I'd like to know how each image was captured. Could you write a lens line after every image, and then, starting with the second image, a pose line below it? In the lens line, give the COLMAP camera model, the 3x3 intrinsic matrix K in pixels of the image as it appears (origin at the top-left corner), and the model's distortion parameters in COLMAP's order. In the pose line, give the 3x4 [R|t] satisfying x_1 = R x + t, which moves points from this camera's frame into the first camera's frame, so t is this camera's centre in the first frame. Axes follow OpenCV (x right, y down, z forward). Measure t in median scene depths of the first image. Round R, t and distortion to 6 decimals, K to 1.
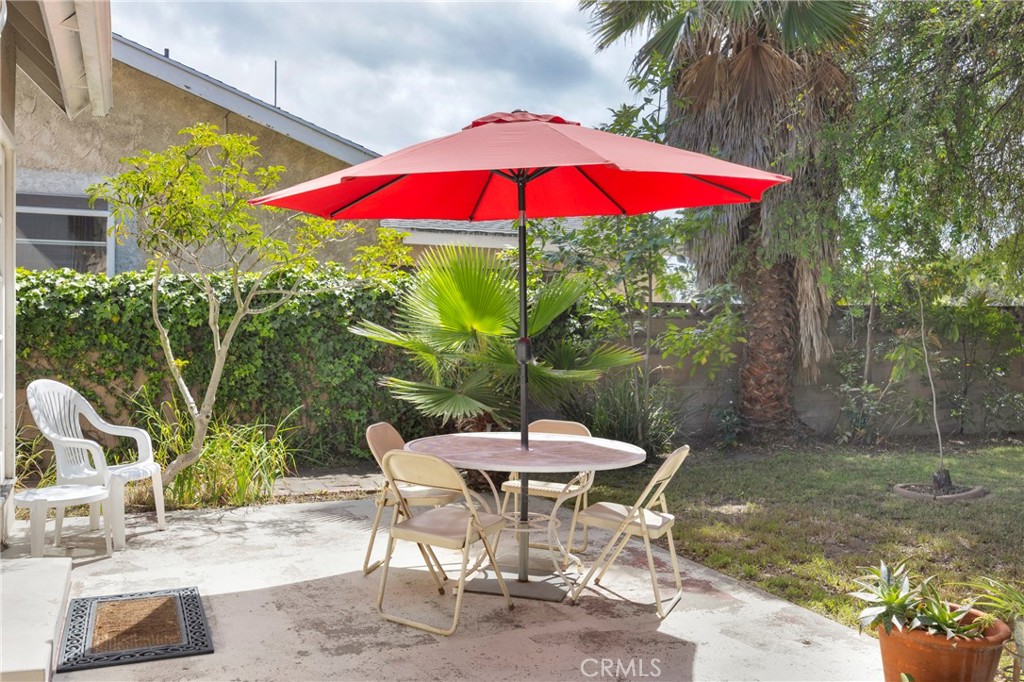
lens RADIAL K [[894.9, 0, 514.0], [0, 894.9, 329.9], [0, 0, 1]] dist [-0.010372, -0.001288]
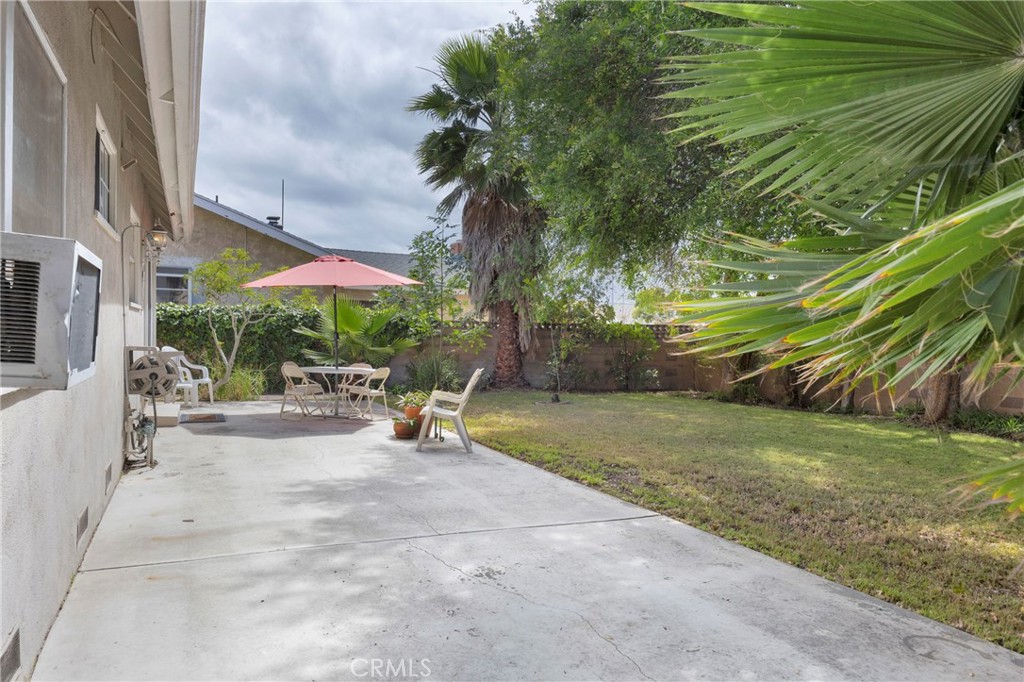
lens RADIAL K [[682.6, 0, 509.5], [0, 682.6, 352.4], [0, 0, 1]] dist [0.003473, 0.000460]
pose [[0.999625, 0.010632, 0.025228, 0.321681], [-0.011081, 0.999781, 0.017726, 0.018313], [-0.025034, -0.017999, 0.999525, -0.772357]]
